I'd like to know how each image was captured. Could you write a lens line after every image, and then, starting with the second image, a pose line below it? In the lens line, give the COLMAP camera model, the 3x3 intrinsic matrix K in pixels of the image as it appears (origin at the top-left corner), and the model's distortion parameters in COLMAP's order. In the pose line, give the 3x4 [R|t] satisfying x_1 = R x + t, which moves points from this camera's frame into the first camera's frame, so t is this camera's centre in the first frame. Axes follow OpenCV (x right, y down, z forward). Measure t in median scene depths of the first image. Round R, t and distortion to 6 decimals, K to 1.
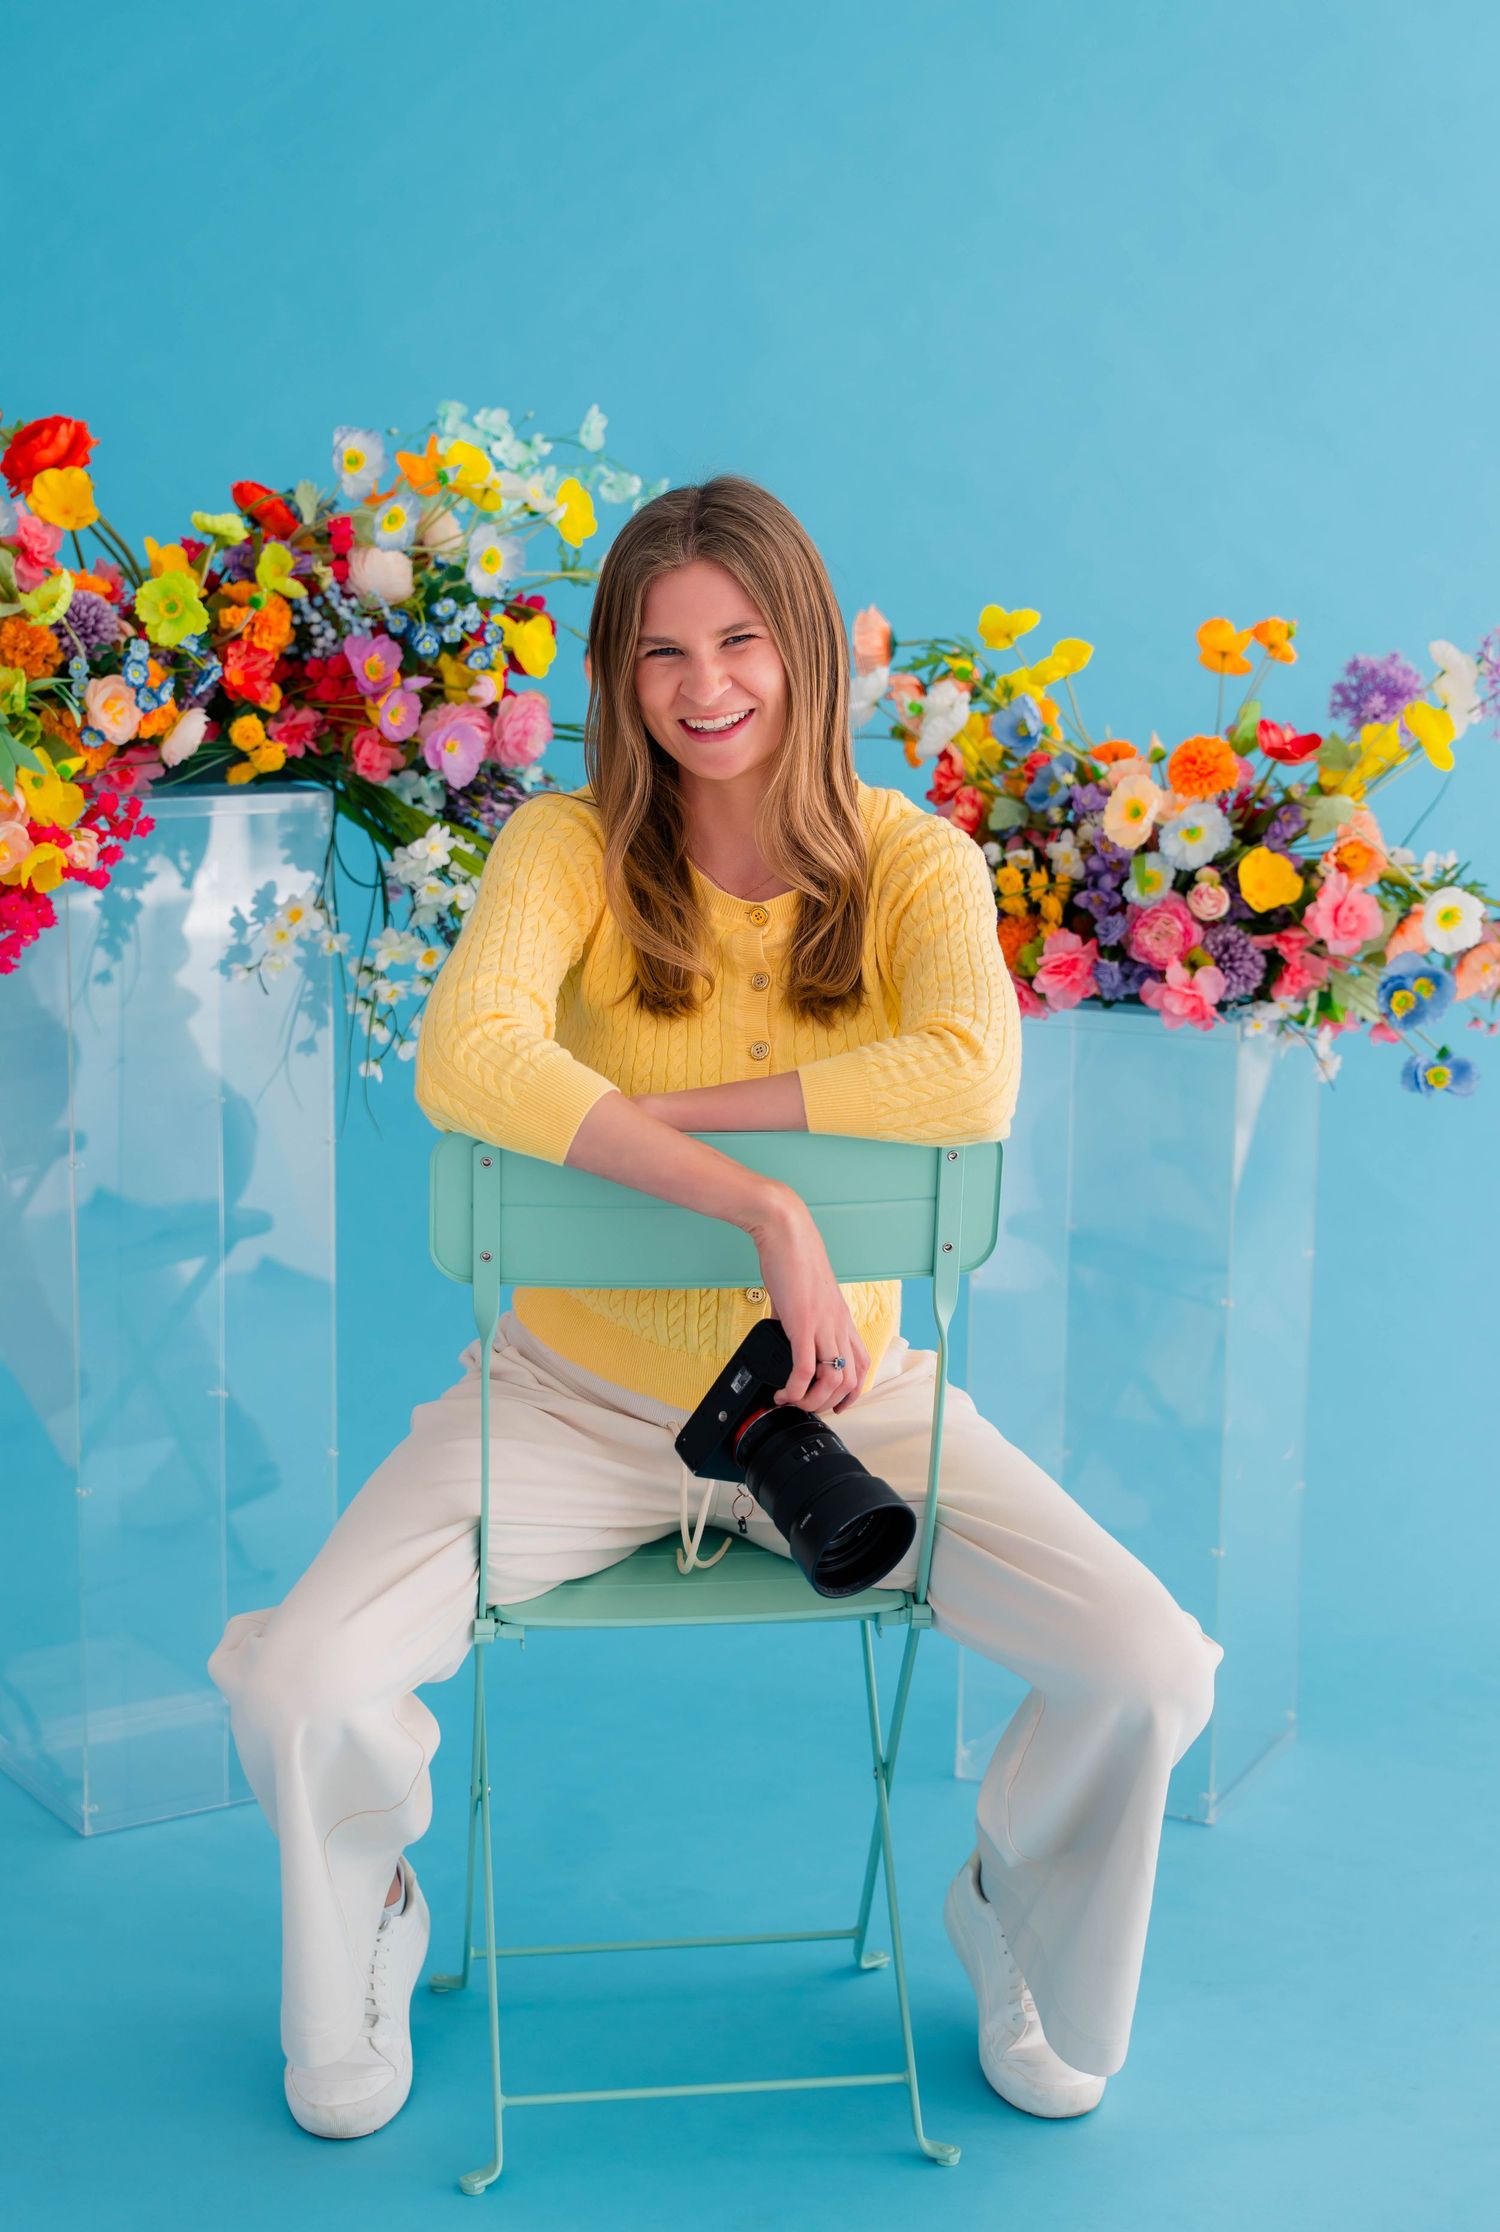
lens RADIAL K [[3181.2, 0, 755.1], [0, 3181.2, 1119.7], [0, 0, 1]] dist [-0.033256, 0.000000]
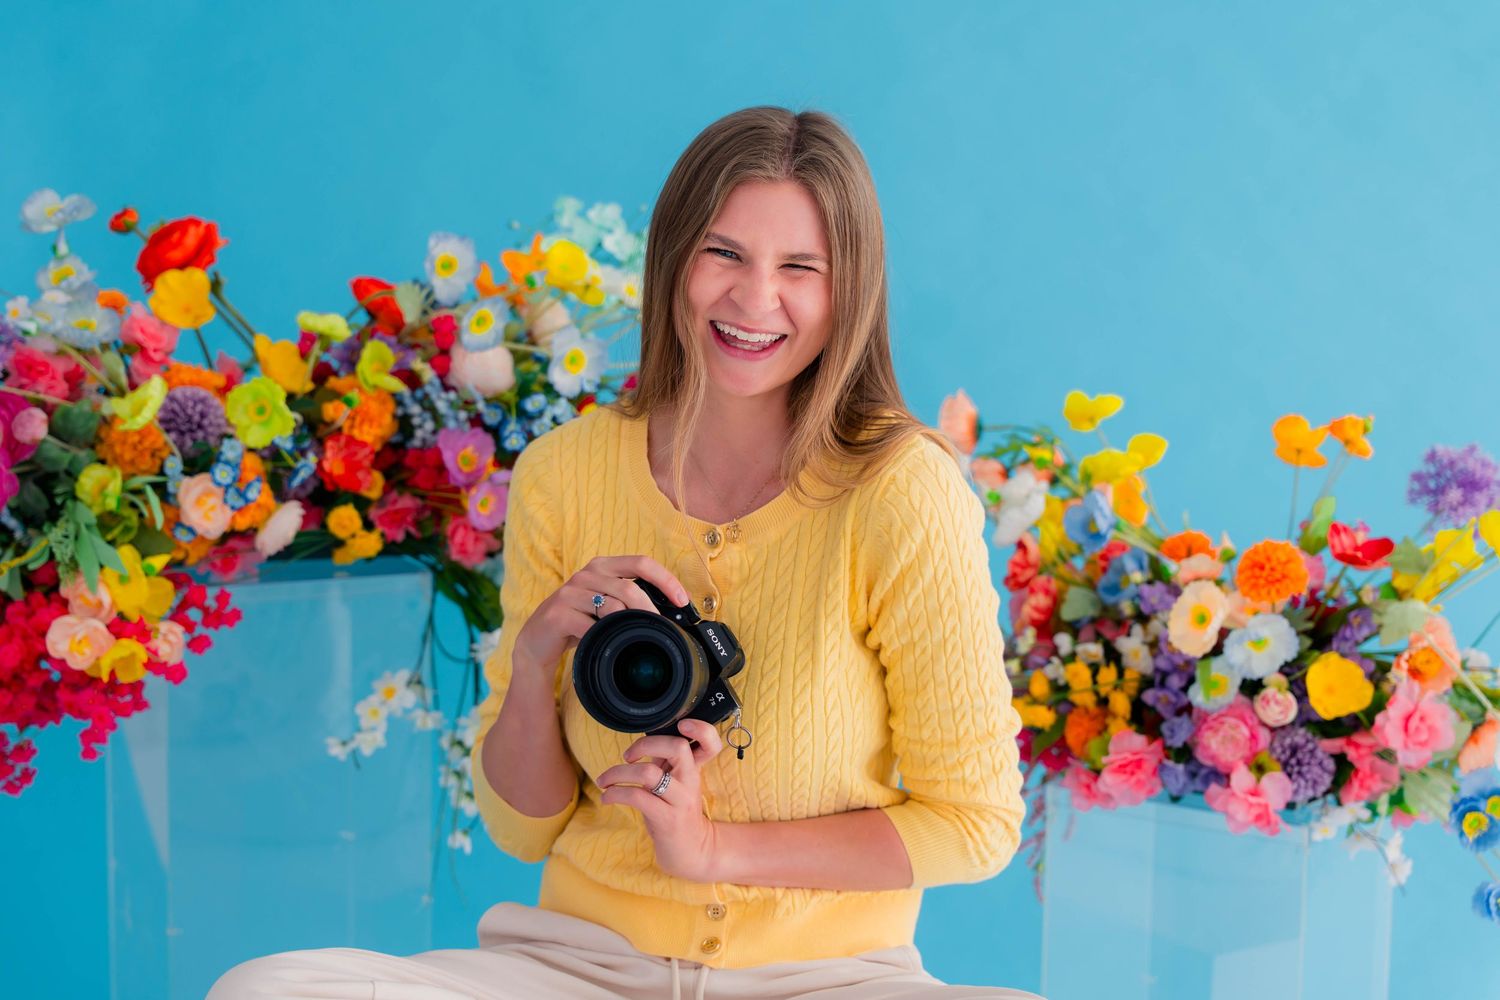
lens RADIAL K [[2277.8, 0, 745.9], [0, 2277.8, 497.7], [0, 0, 1]] dist [-0.024883, 0.000000]
pose [[0.992282, 0.015618, -0.123016, 0.063633], [-0.021503, 0.998680, -0.046657, -0.096030], [0.122125, 0.048942, 0.991307, 0.265905]]
